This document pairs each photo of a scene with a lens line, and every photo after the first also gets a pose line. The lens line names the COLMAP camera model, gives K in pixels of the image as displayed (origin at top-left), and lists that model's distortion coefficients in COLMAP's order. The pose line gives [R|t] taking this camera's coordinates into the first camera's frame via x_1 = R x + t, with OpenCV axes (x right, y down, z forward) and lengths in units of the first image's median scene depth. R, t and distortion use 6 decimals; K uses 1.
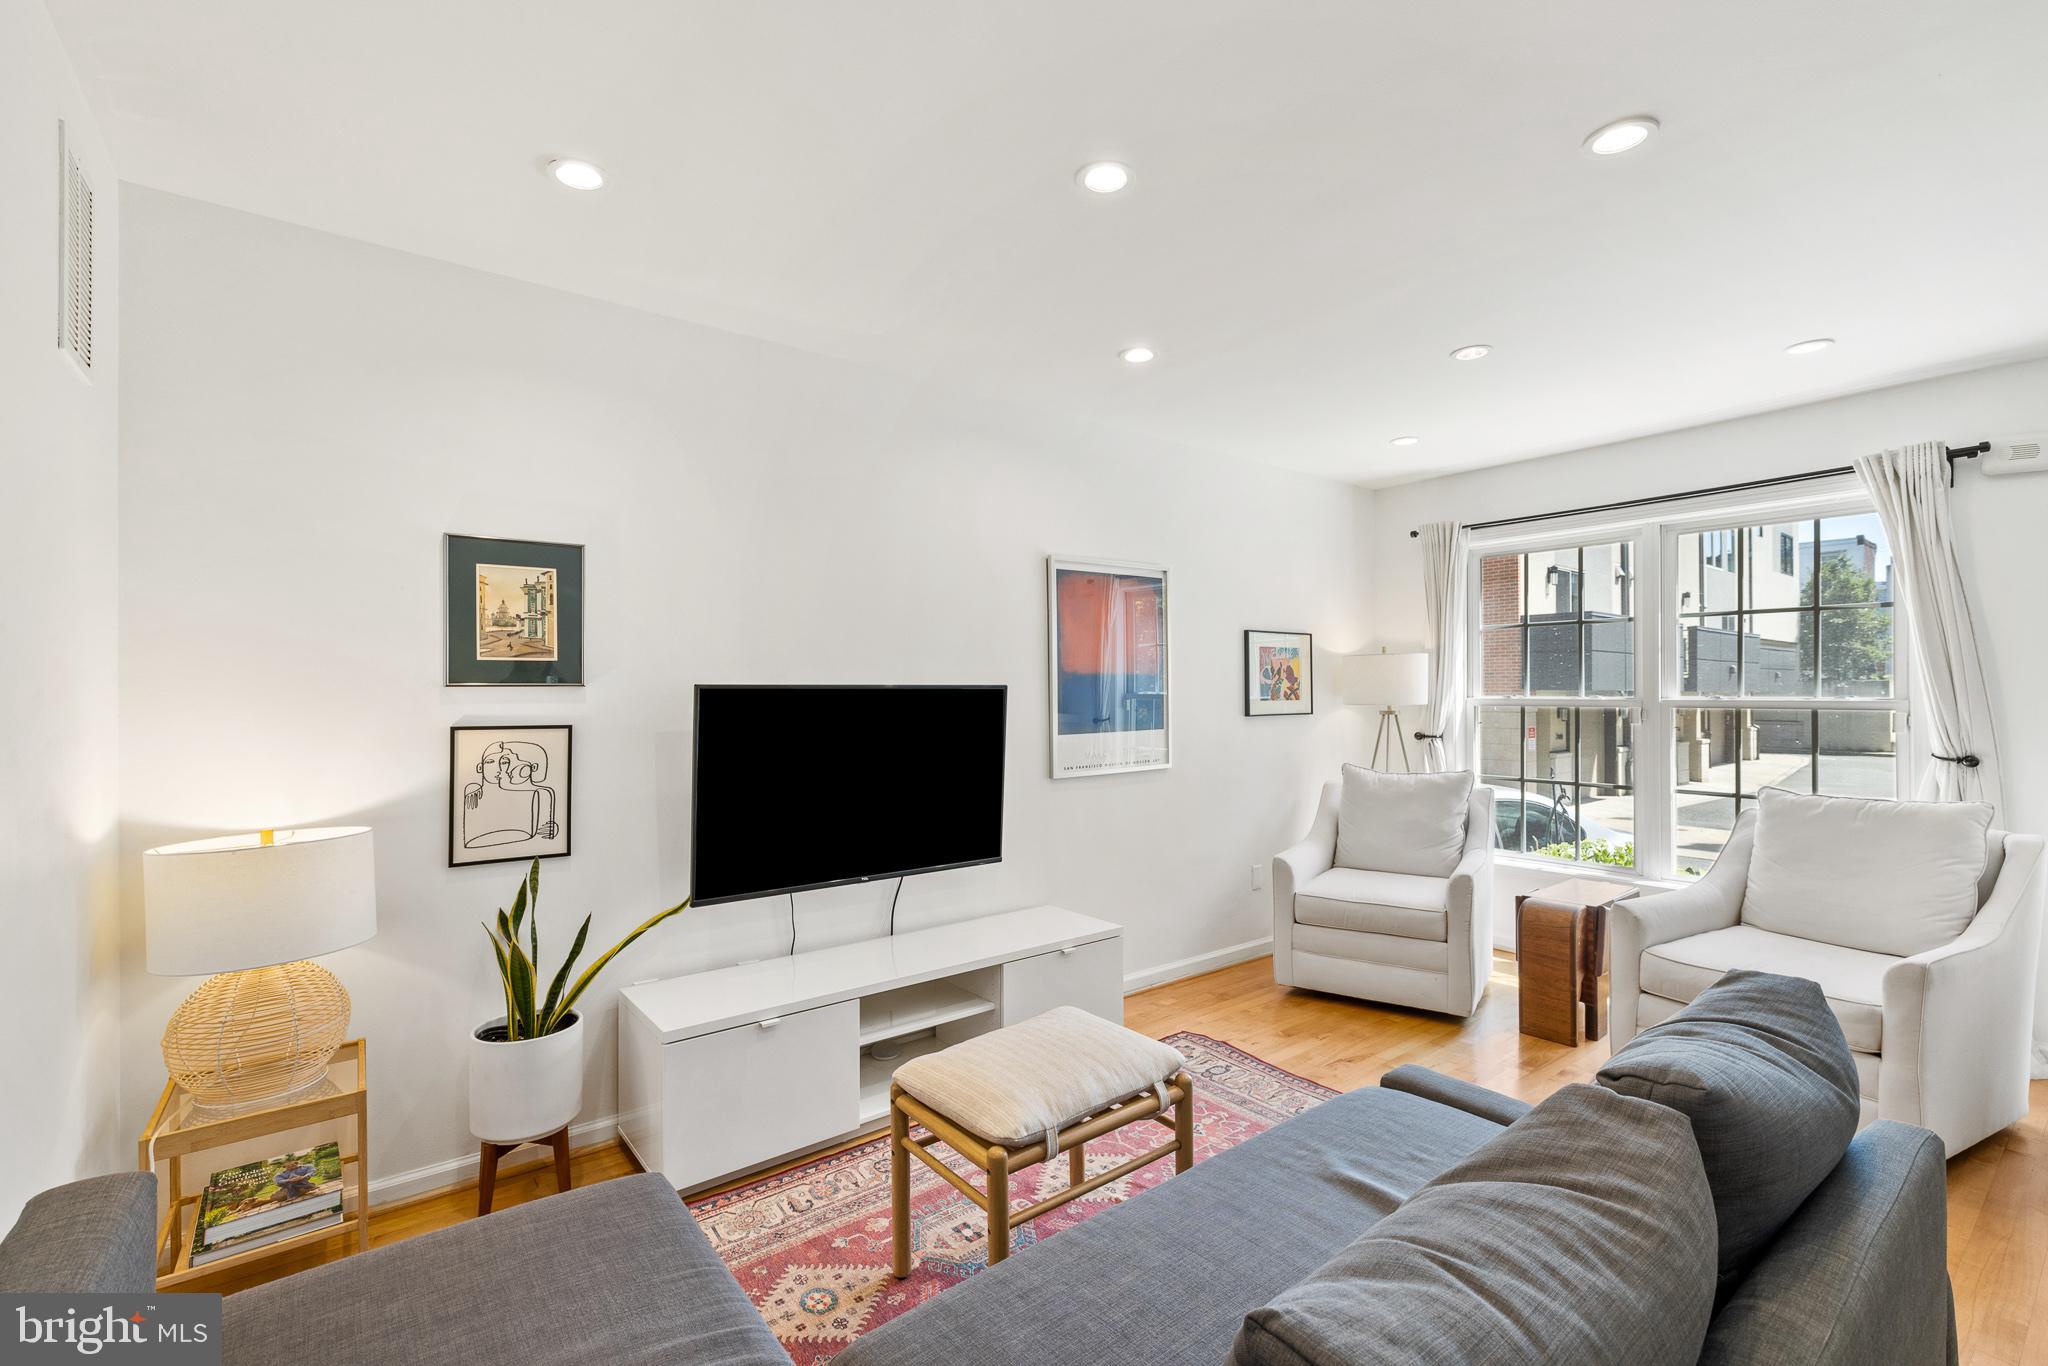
lens RADIAL K [[883.3, 0, 1007.8], [0, 883.3, 688.4], [0, 0, 1]] dist [0.015512, 0.000422]
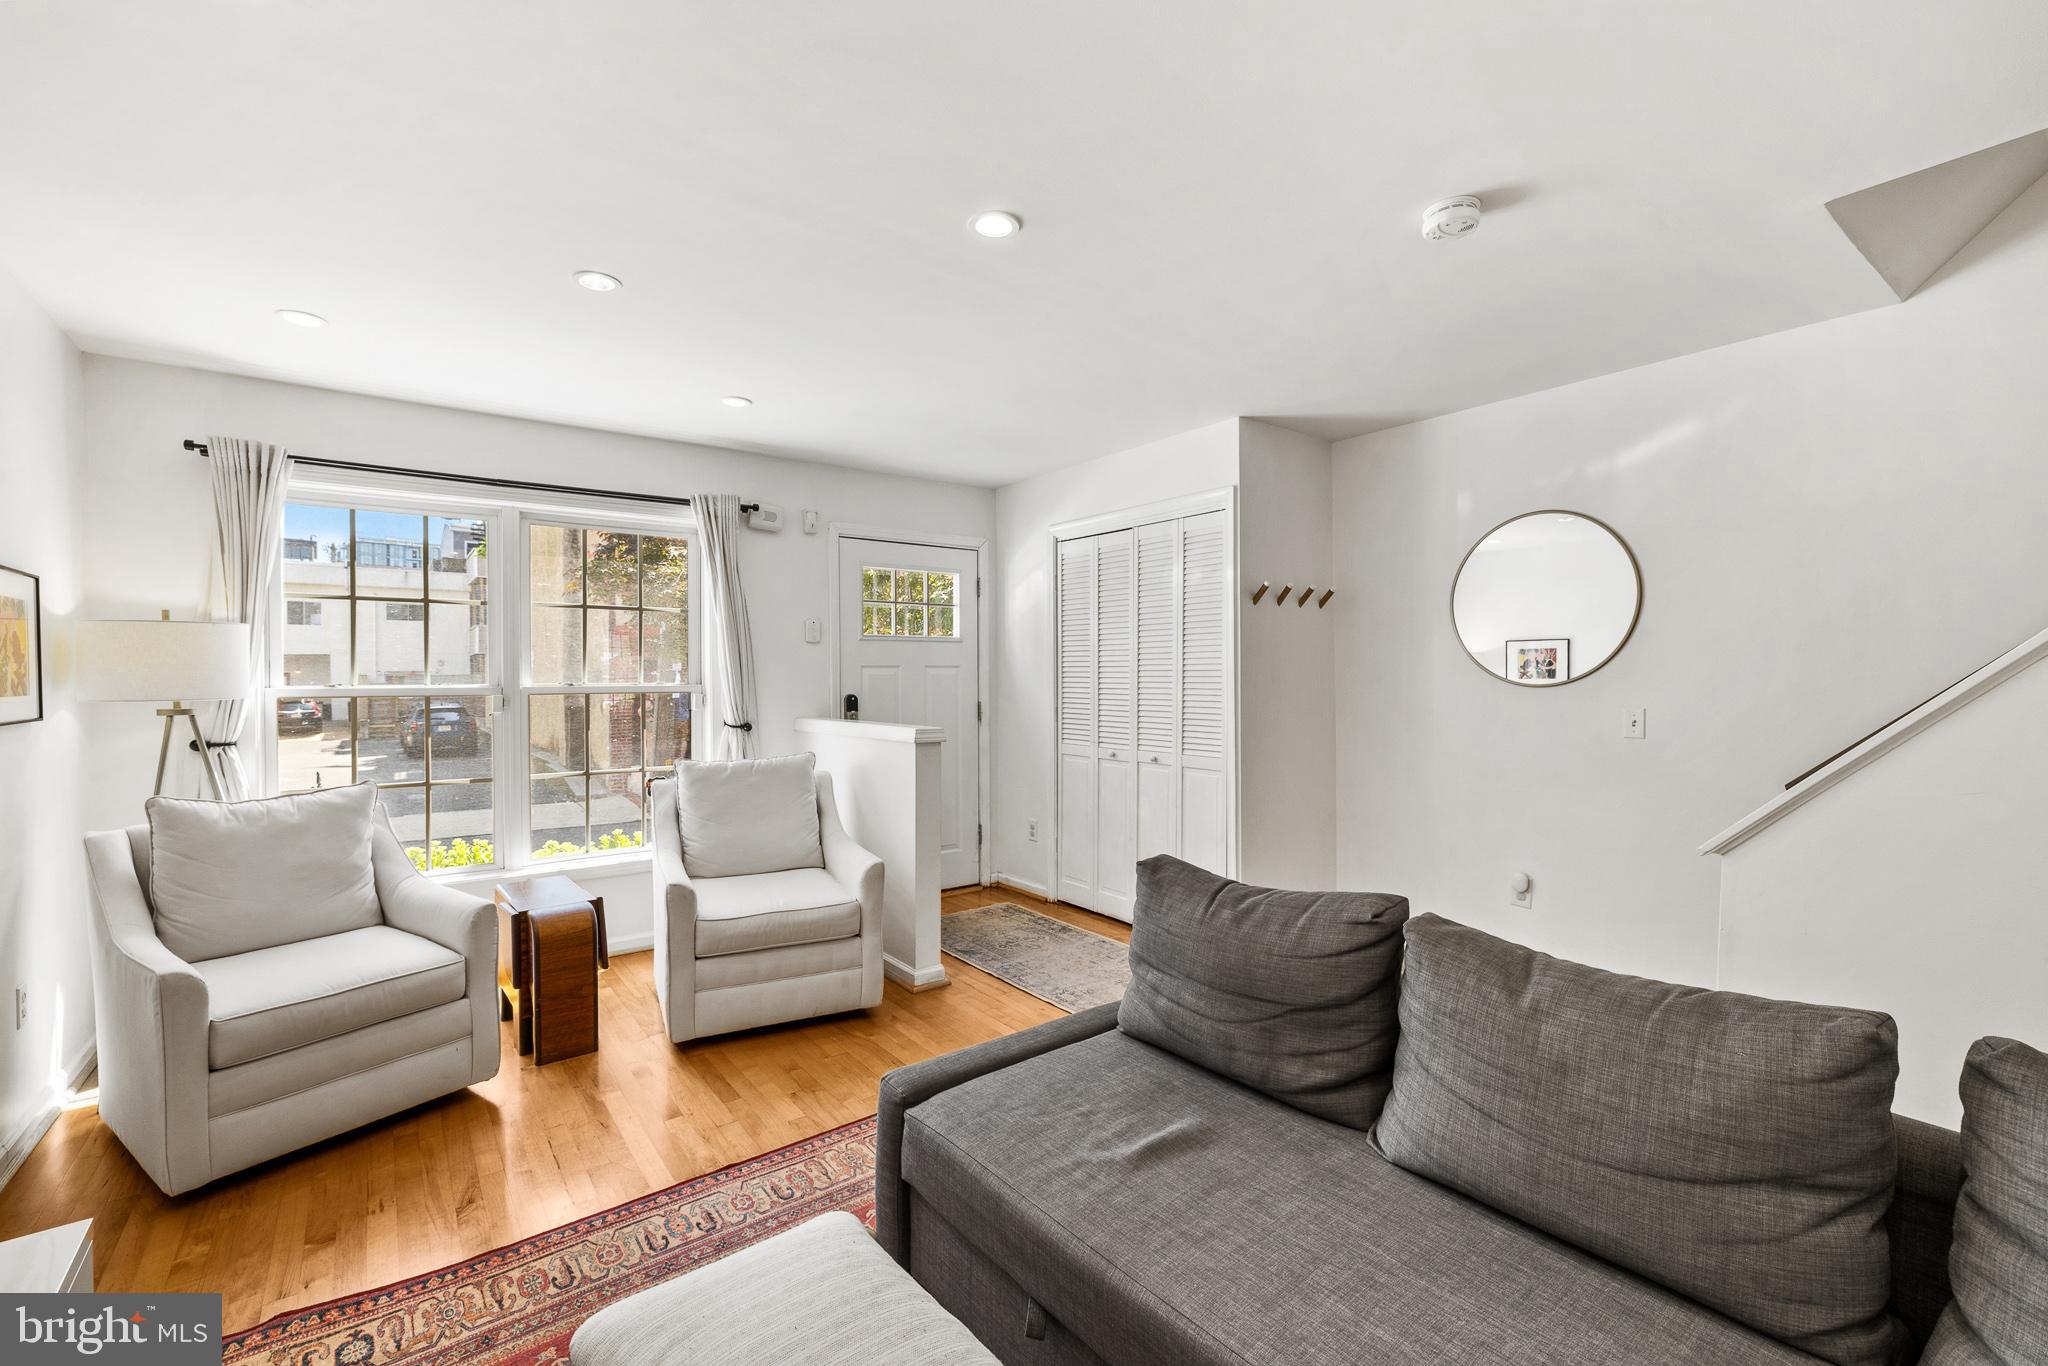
lens RADIAL K [[883.3, 0, 1009.3], [0, 883.3, 682.6], [0, 0, 1]] dist [0.015512, 0.000422]
pose [[0.024297, -0.005241, 0.999691, -0.281086], [-0.000248, 0.999986, 0.005248, 0.002910], [-0.999705, -0.000375, 0.024295, 0.499323]]
